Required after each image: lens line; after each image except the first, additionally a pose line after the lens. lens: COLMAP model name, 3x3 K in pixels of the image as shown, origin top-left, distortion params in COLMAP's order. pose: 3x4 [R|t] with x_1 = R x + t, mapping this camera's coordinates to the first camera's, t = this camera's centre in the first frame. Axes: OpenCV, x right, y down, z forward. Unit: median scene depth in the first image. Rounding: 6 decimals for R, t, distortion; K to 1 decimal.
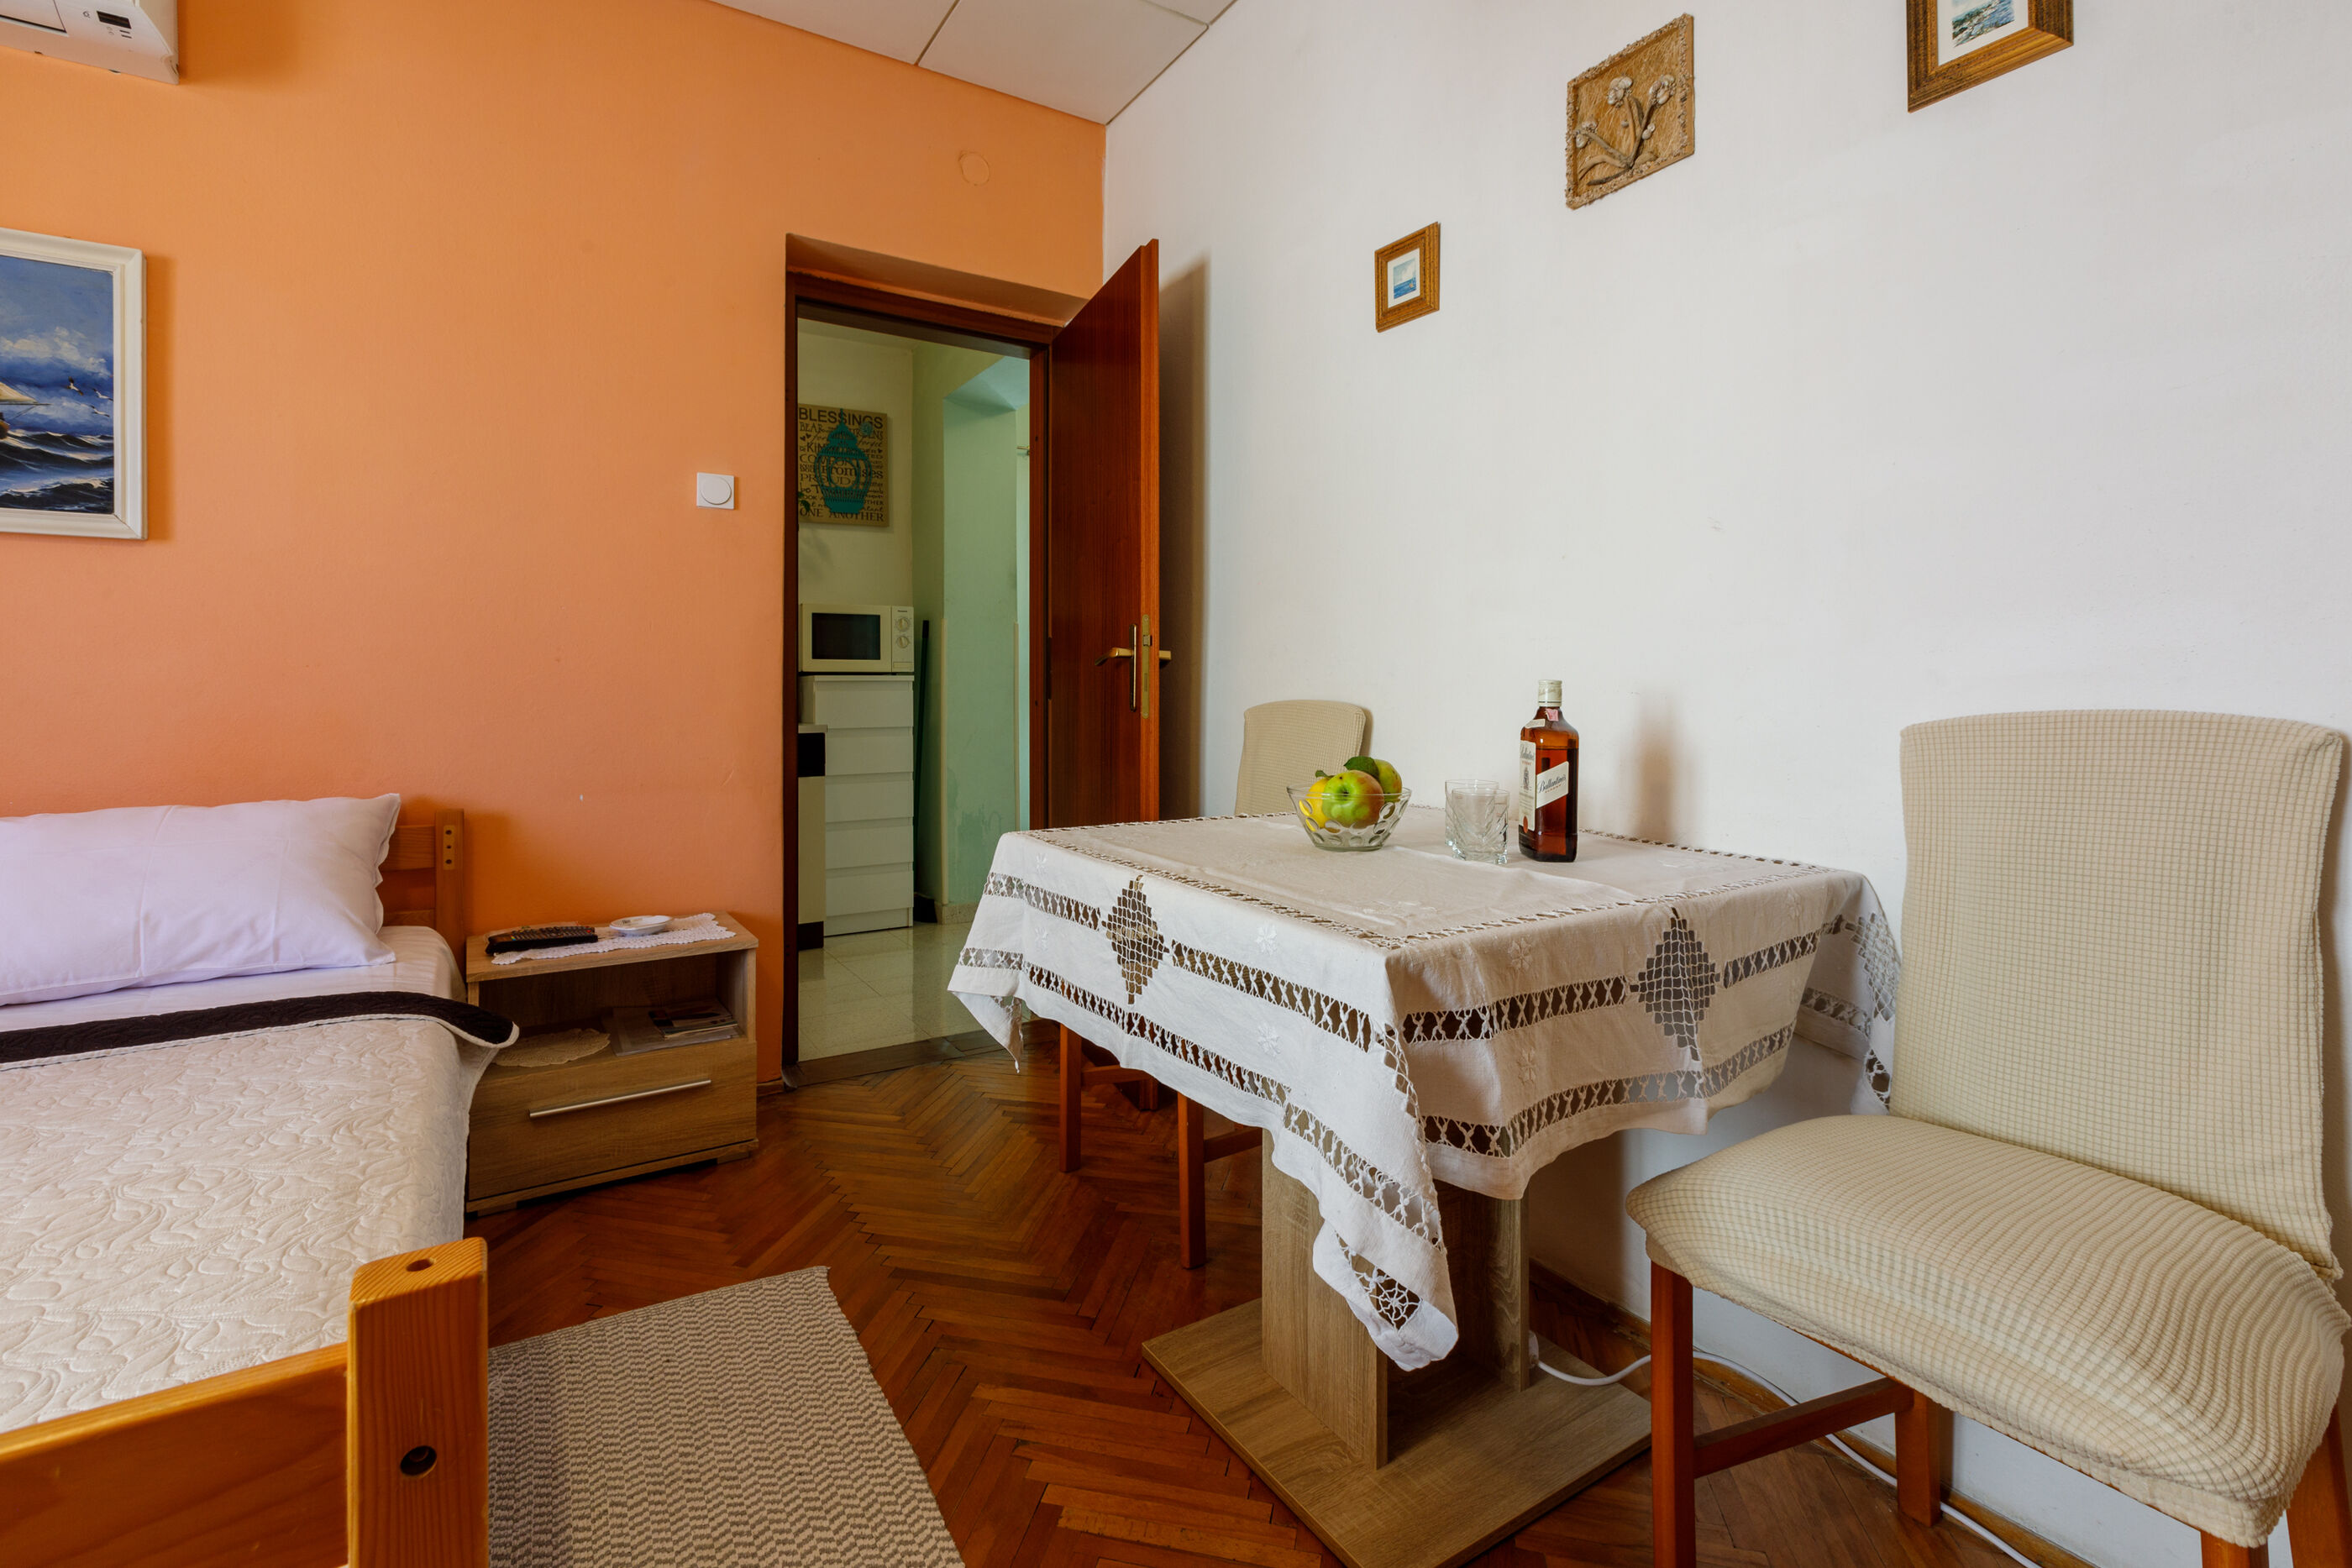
lens RADIAL K [[1064.9, 0, 1175.7], [0, 1064.9, 737.7], [0, 0, 1]] dist [-0.000854, 0.000683]
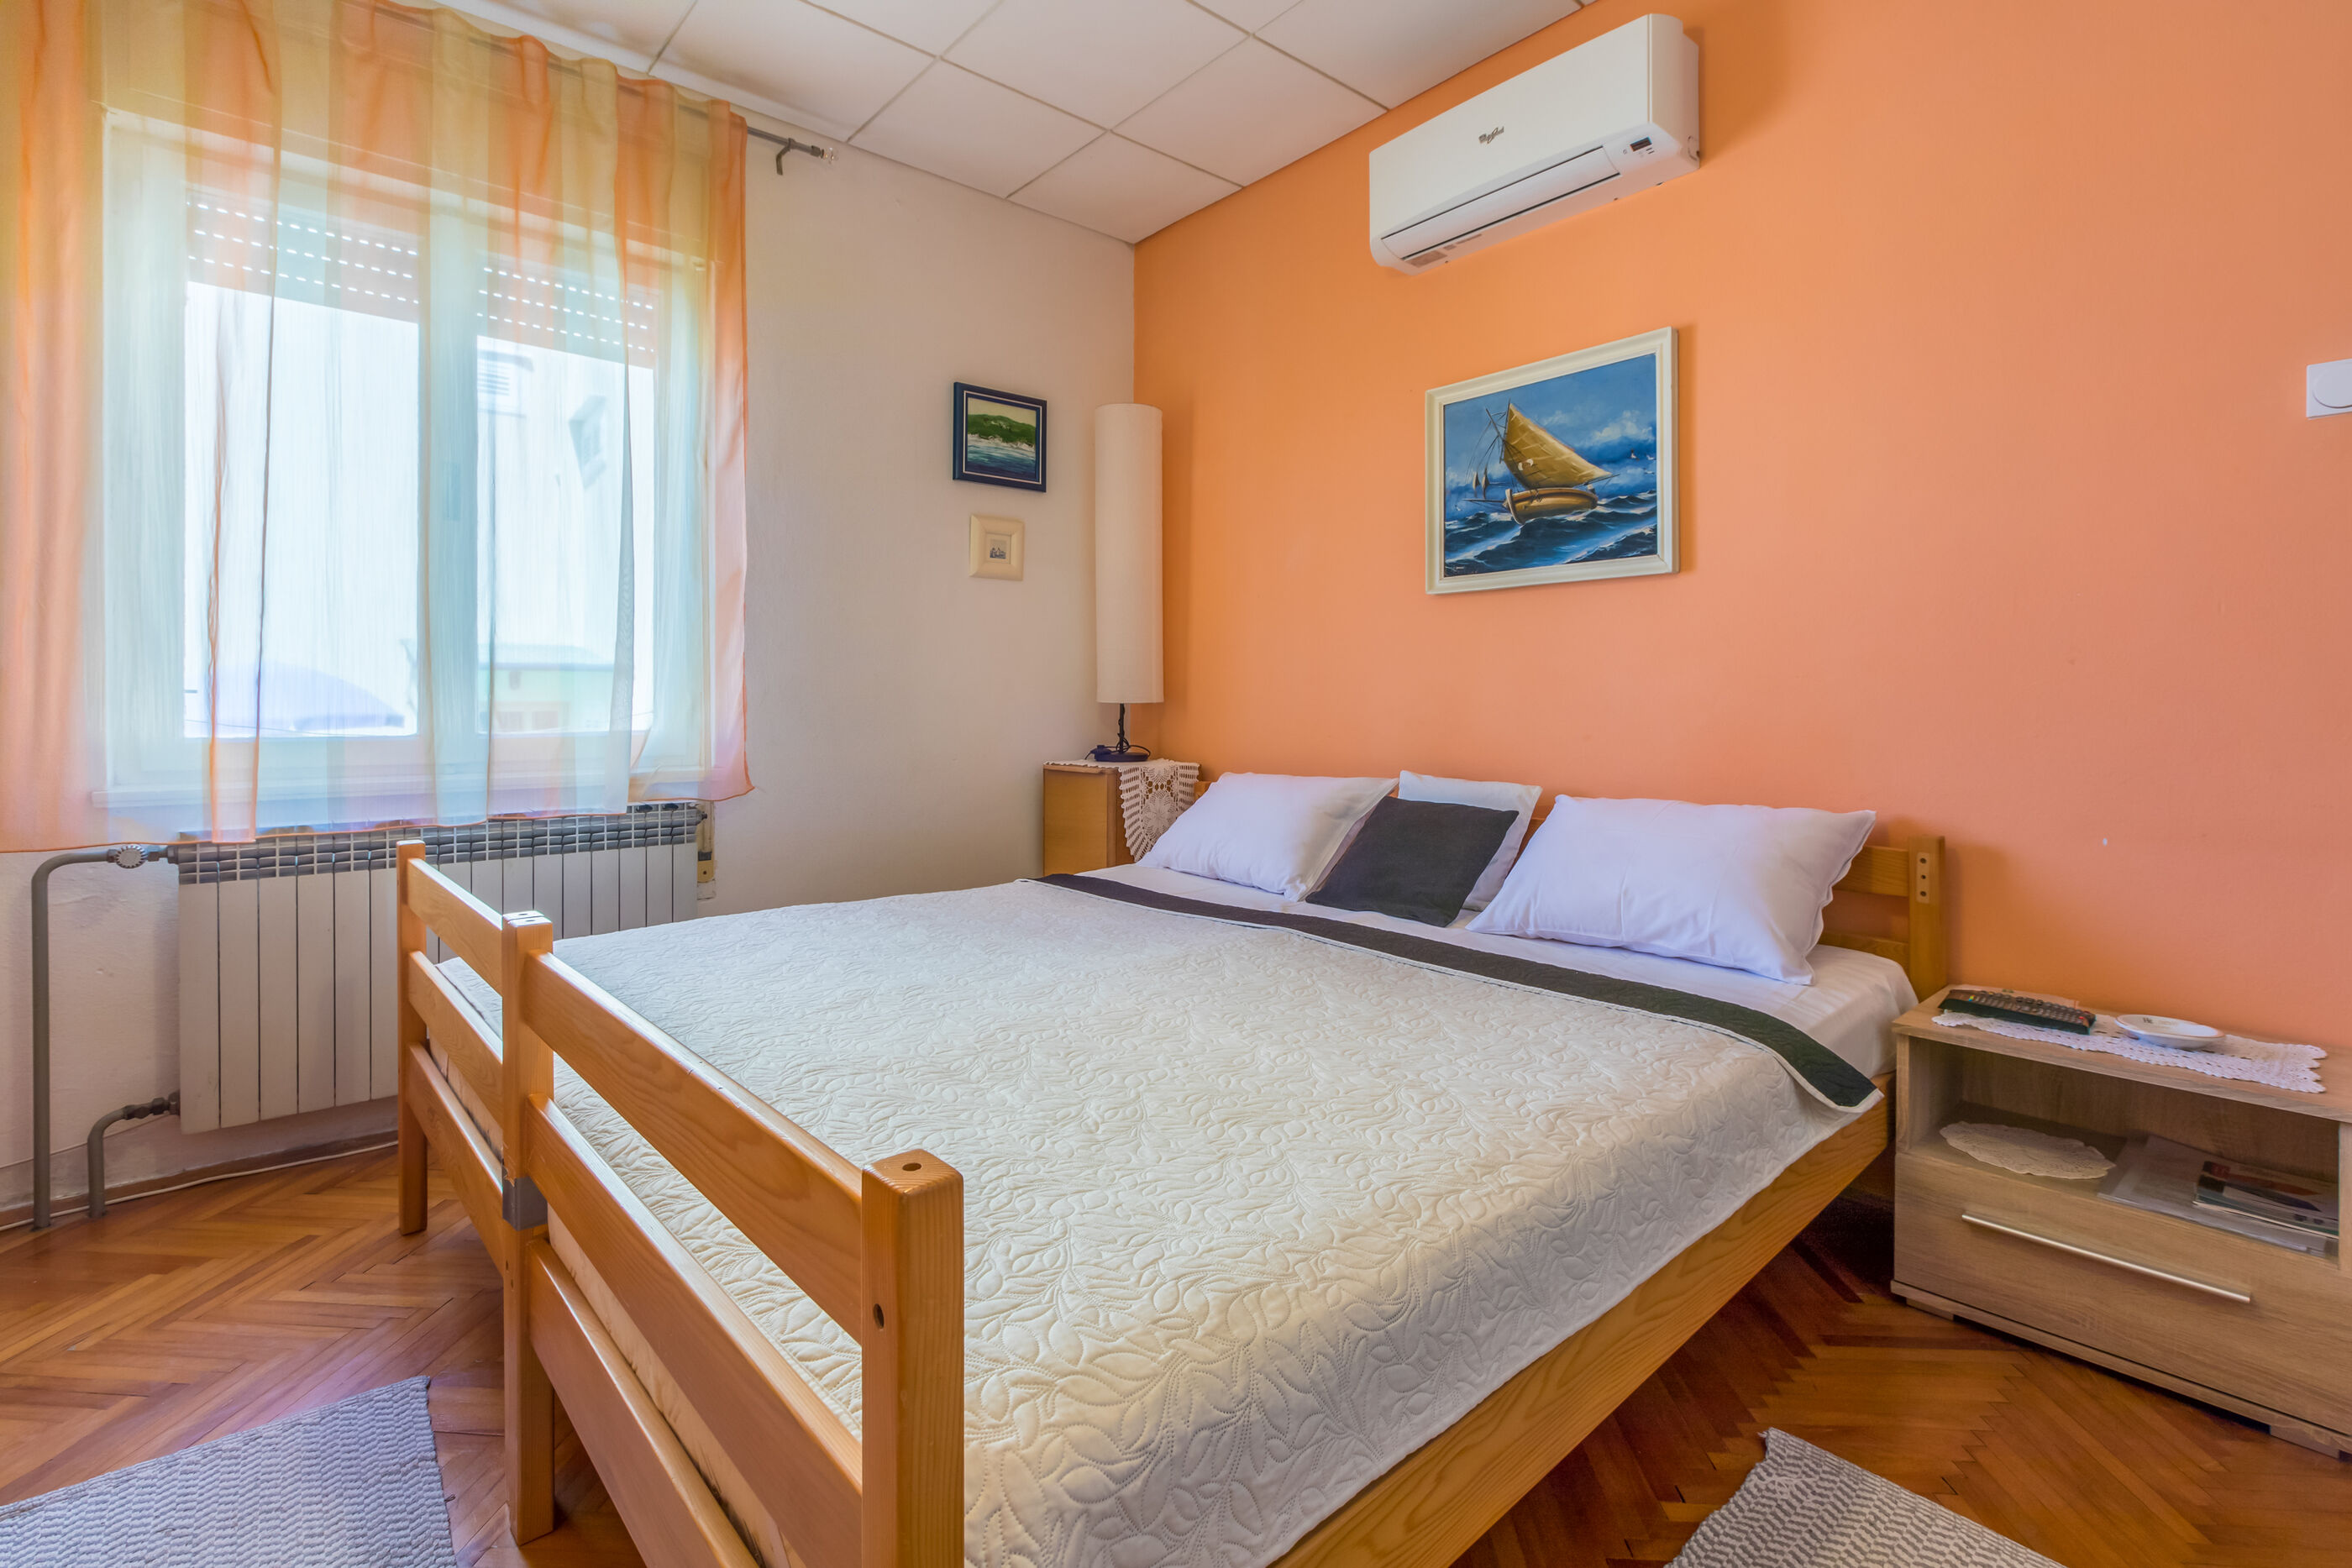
lens RADIAL K [[1083.6, 0, 1137.0], [0, 1083.6, 727.2], [0, 0, 1]] dist [-0.001316, -0.000354]
pose [[0.141148, 0.023622, -0.989707, 0.136991], [-0.043735, 0.998888, 0.017604, -0.011330], [0.989022, 0.040801, 0.142024, 0.261529]]
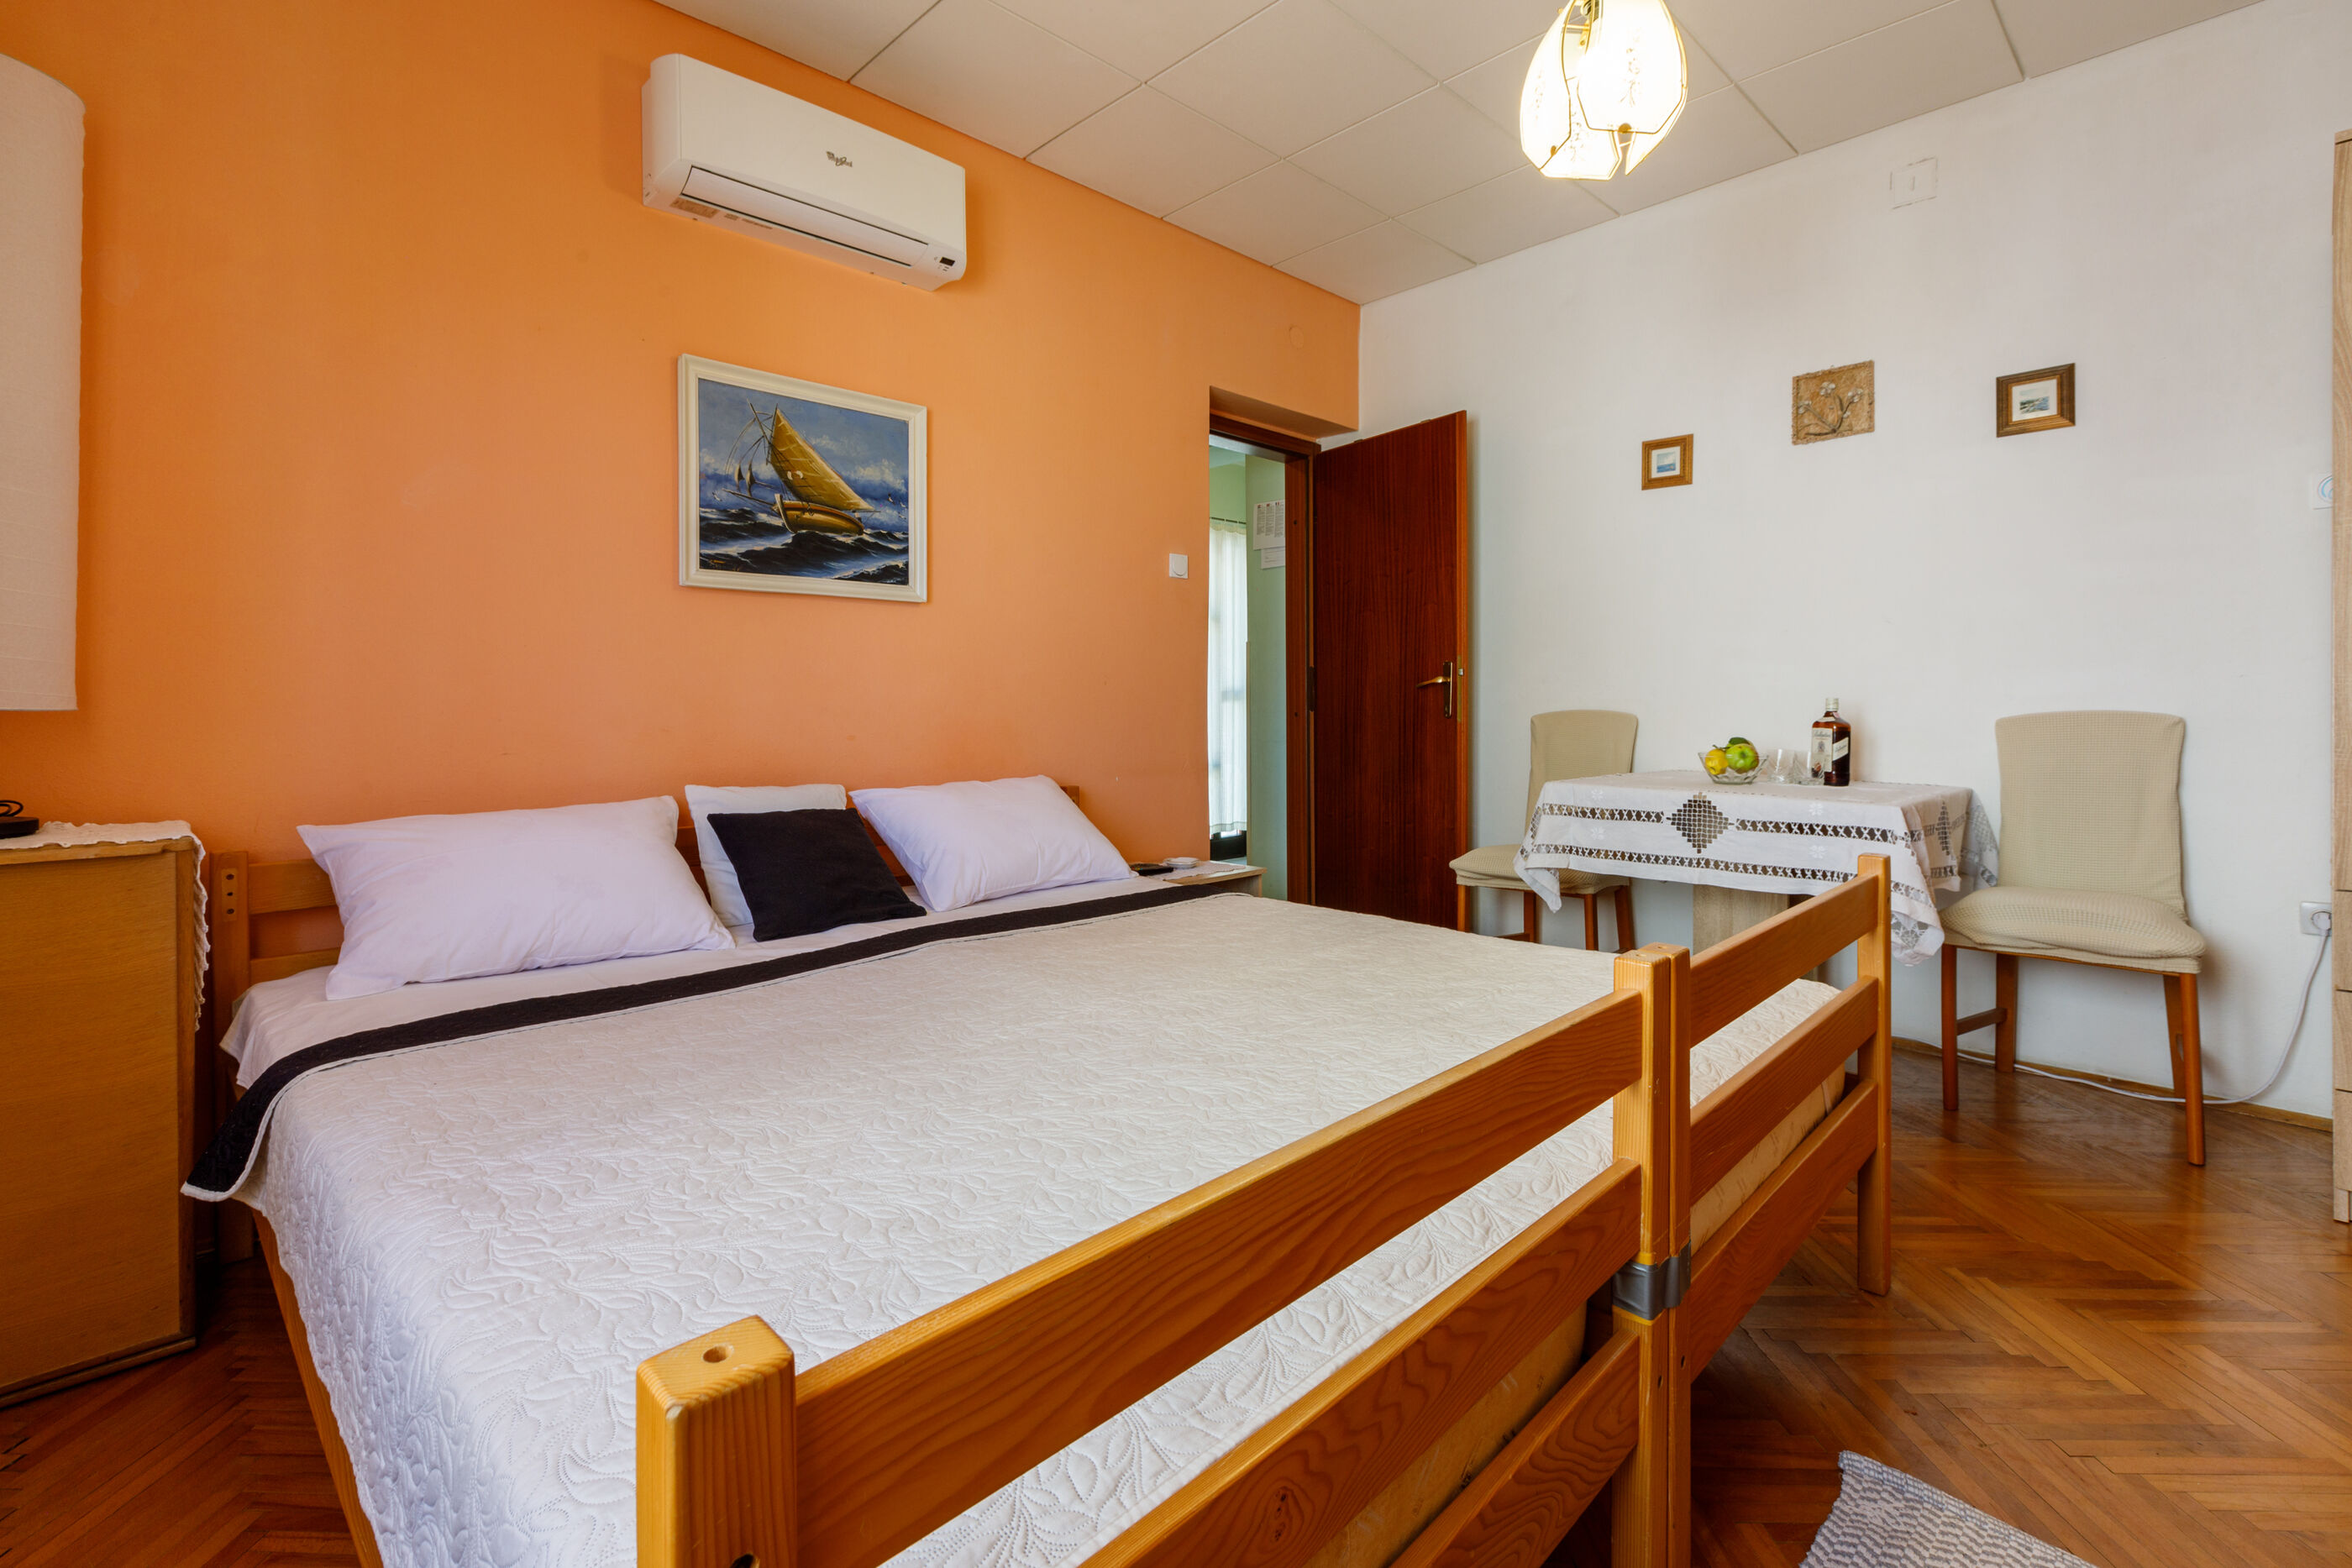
lens RADIAL K [[1053.6, 0, 1174.8], [0, 1053.6, 768.3], [0, 0, 1]] dist [-0.000812, 0.000124]
pose [[0.978369, -0.013781, 0.206405, -0.959690], [0.010715, 0.999815, 0.015967, 0.025843], [-0.206587, -0.013410, 0.978336, -0.524725]]
